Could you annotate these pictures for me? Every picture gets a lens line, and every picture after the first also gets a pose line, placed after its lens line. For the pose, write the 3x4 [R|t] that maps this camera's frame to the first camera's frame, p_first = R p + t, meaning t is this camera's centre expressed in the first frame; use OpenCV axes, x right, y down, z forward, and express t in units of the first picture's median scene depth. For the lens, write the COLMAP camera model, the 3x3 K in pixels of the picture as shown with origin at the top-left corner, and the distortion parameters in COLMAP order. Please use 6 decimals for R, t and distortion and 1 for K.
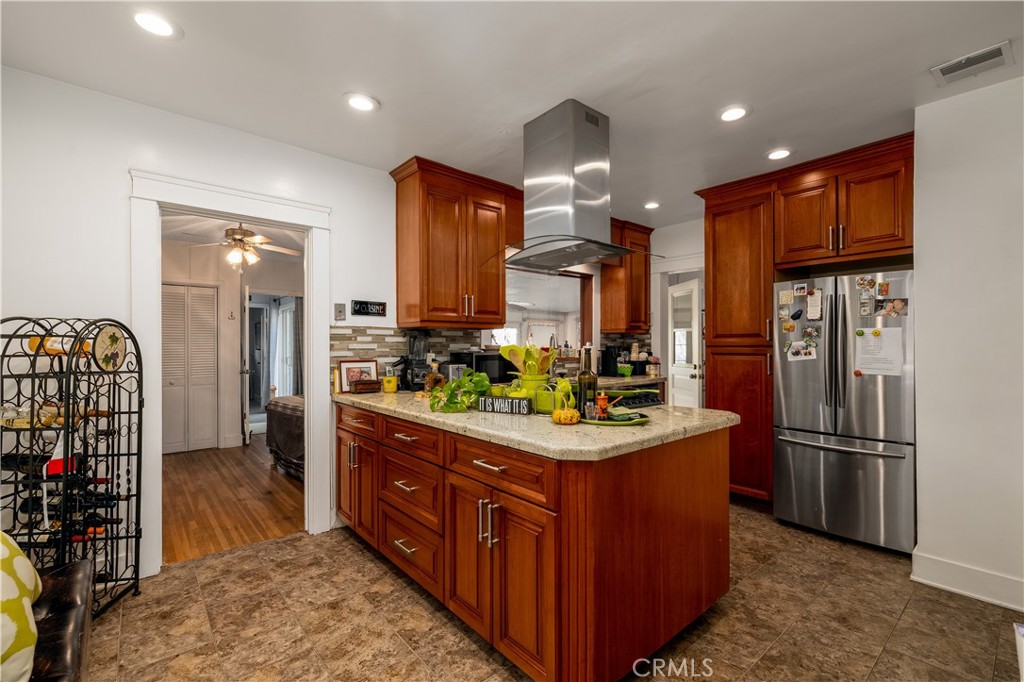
lens RADIAL K [[447.6, 0, 512.1], [0, 447.6, 345.6], [0, 0, 1]] dist [0.004132, 0.000284]
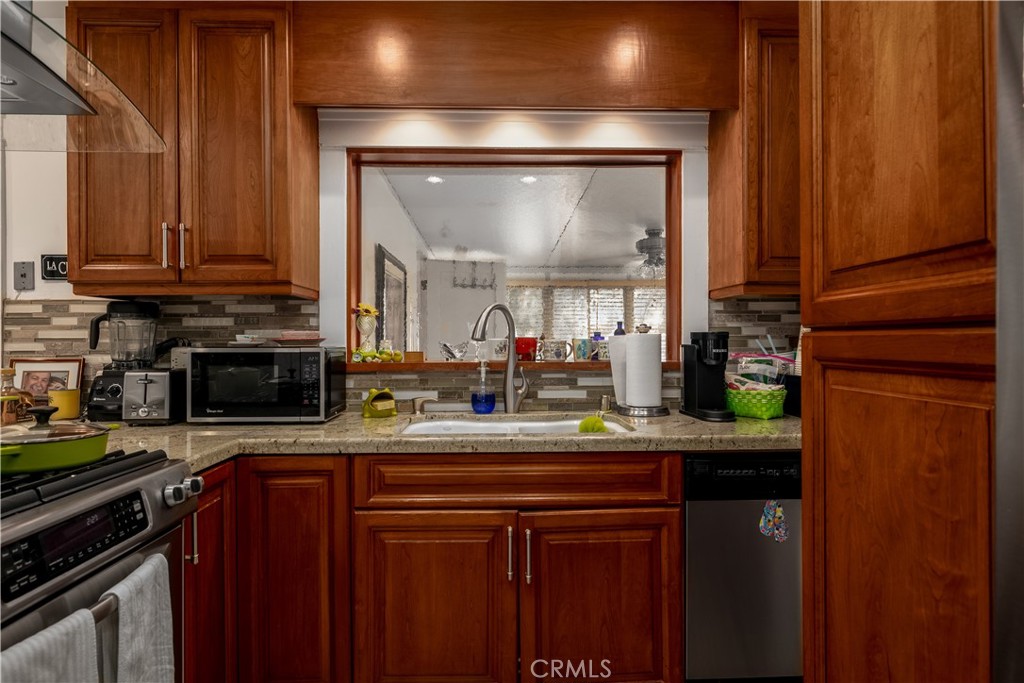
lens RADIAL K [[587.3, 0, 511.7], [0, 587.3, 335.1], [0, 0, 1]] dist [-0.003341, -0.000207]
pose [[0.782485, -0.005462, -0.622645, 0.542782], [0.002178, 0.999979, -0.006035, 0.007791], [0.622666, 0.003366, 0.782481, 0.723520]]
